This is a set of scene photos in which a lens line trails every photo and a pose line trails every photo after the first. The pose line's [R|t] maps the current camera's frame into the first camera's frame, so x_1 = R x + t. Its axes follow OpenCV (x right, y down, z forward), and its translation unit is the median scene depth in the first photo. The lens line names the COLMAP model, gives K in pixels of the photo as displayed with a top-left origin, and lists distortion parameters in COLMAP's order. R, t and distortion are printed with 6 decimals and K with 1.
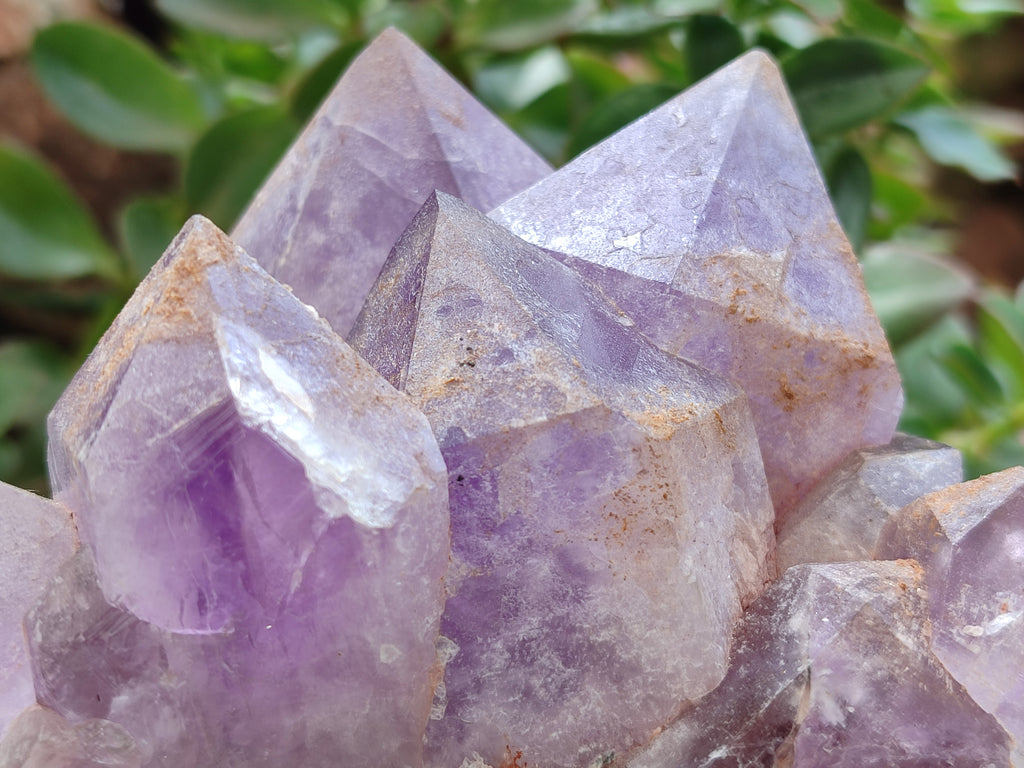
lens RADIAL K [[1575.5, 0, 512.0], [0, 1575.5, 384.0], [0, 0, 1]] dist [0.410722, -3.095863]
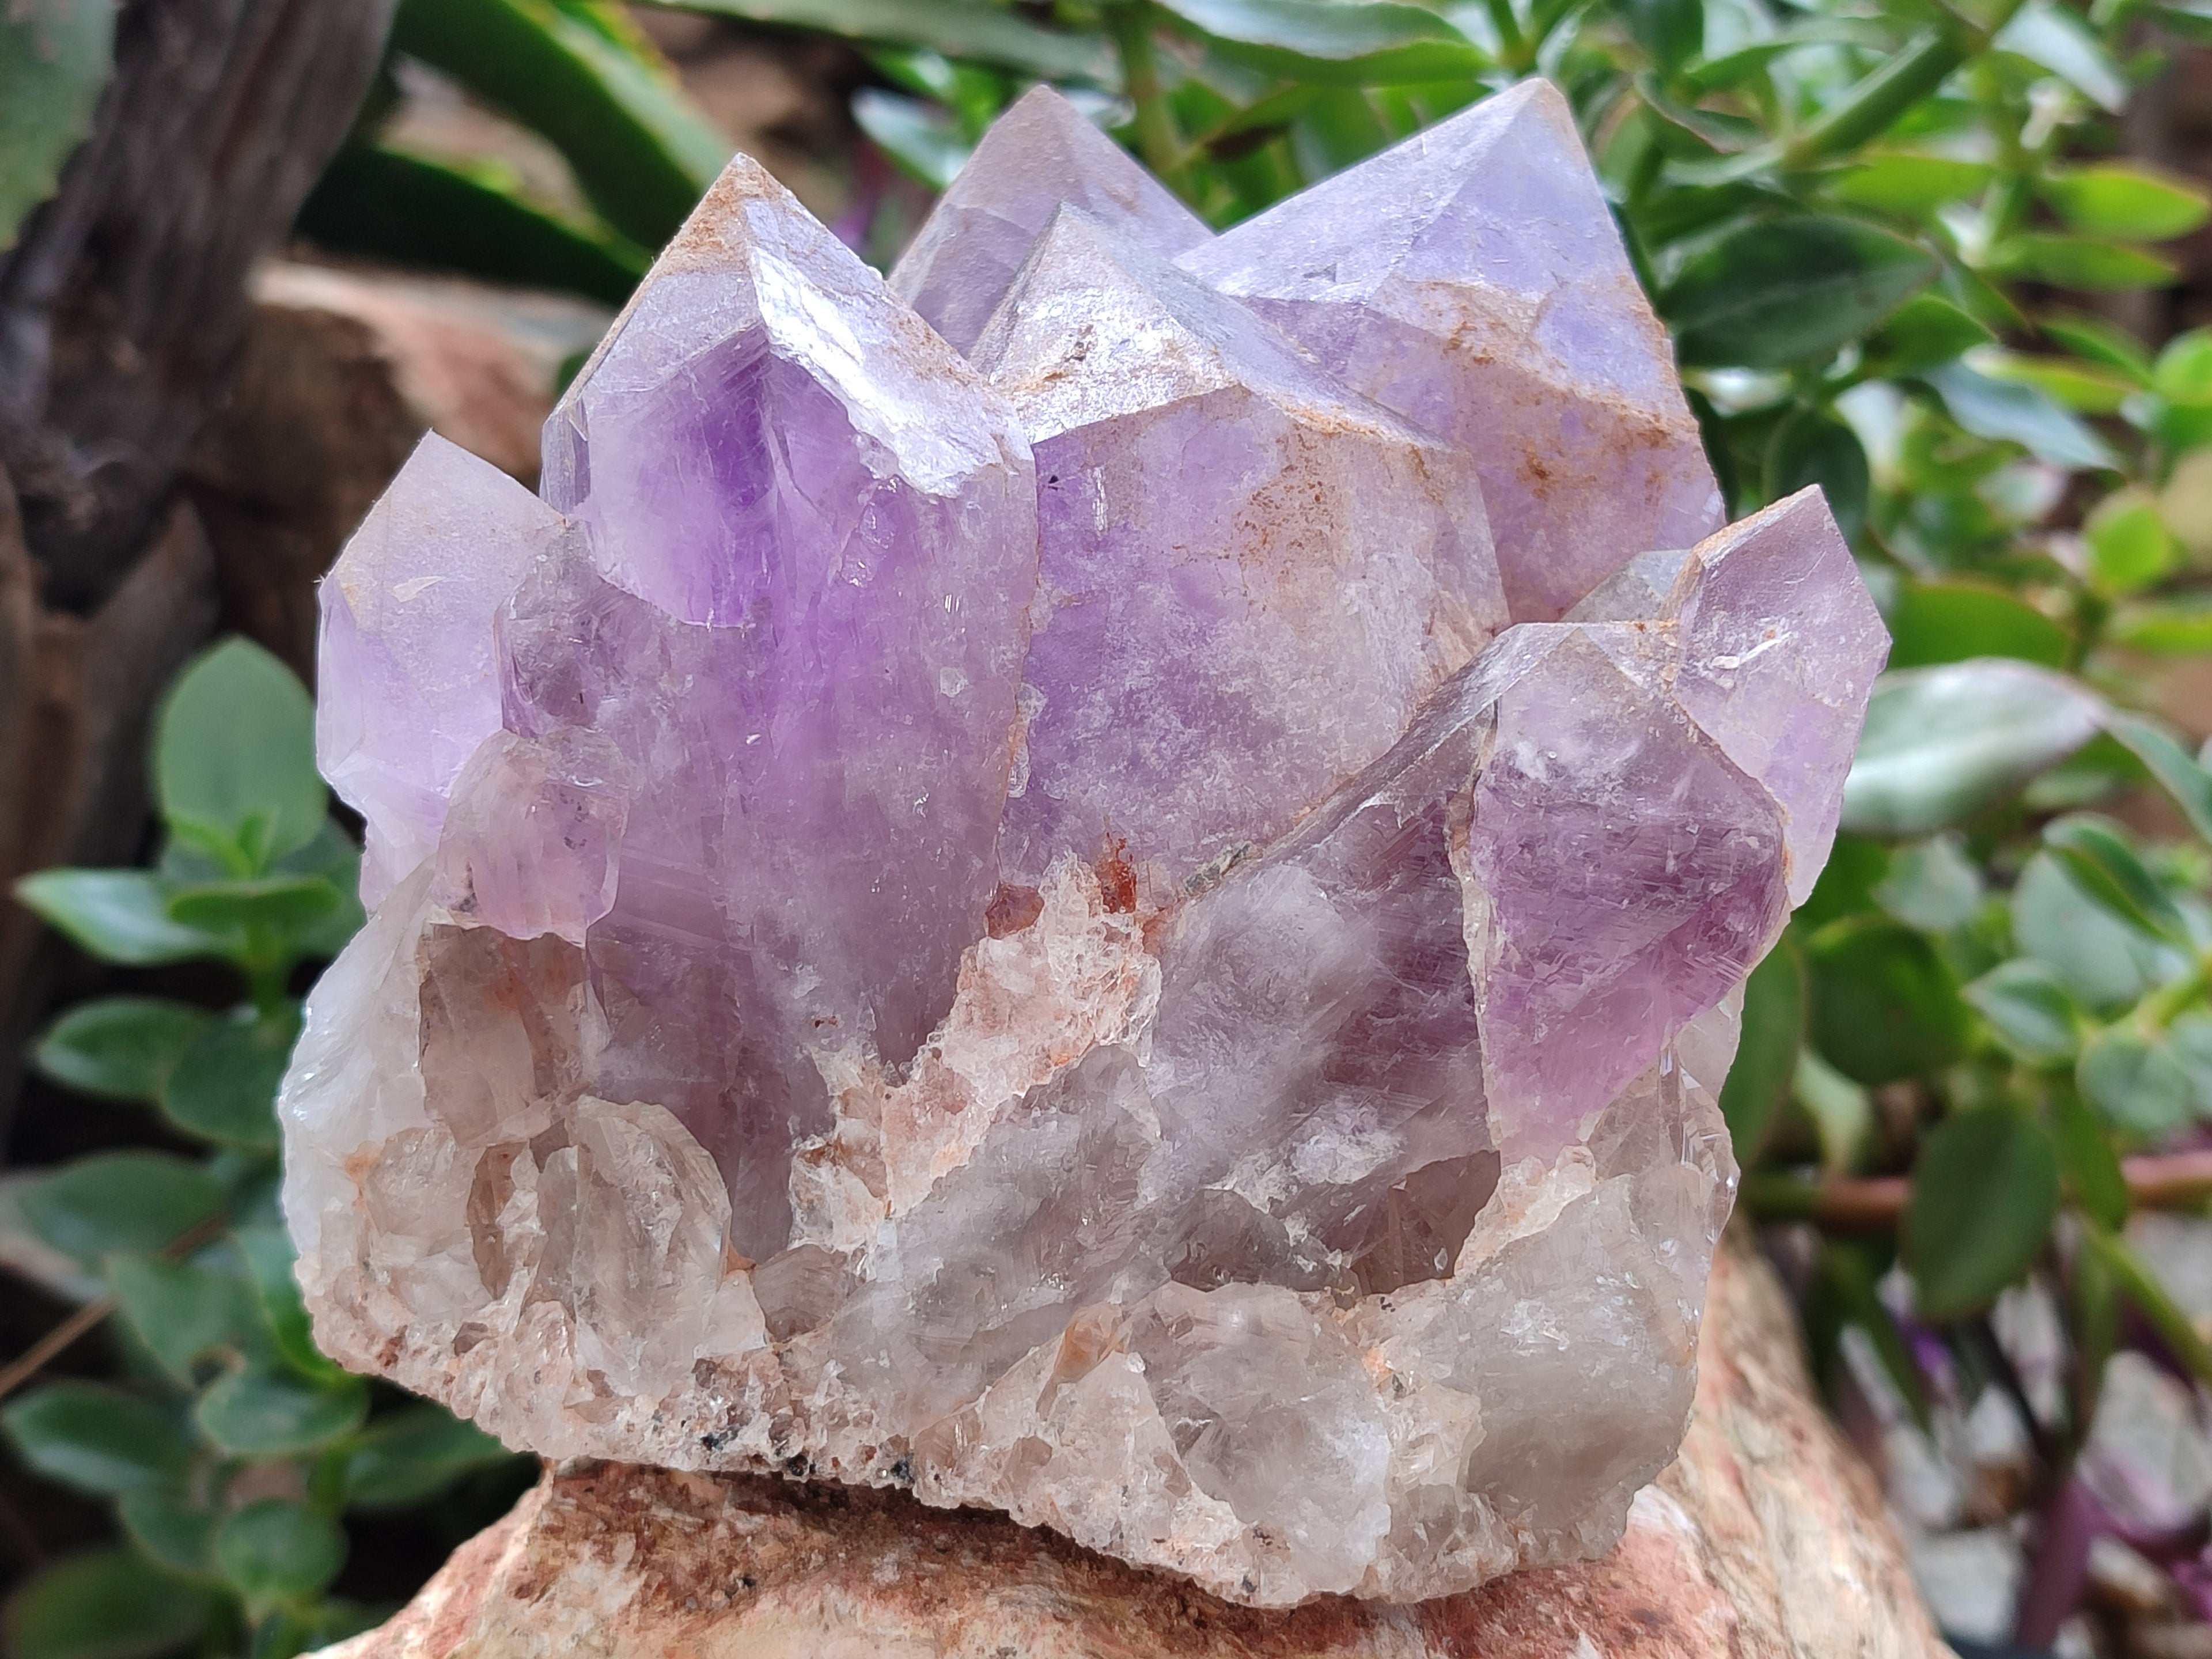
lens RADIAL K [[3403.3, 0, 1106.0], [0, 3403.3, 829.5], [0, 0, 1]] dist [0.410722, -3.095863]
pose [[0.991456, 0.006882, -0.130262, 0.208711], [-0.033877, 0.977927, -0.206183, 0.563392], [0.125968, 0.208834, 0.969804, -0.573998]]
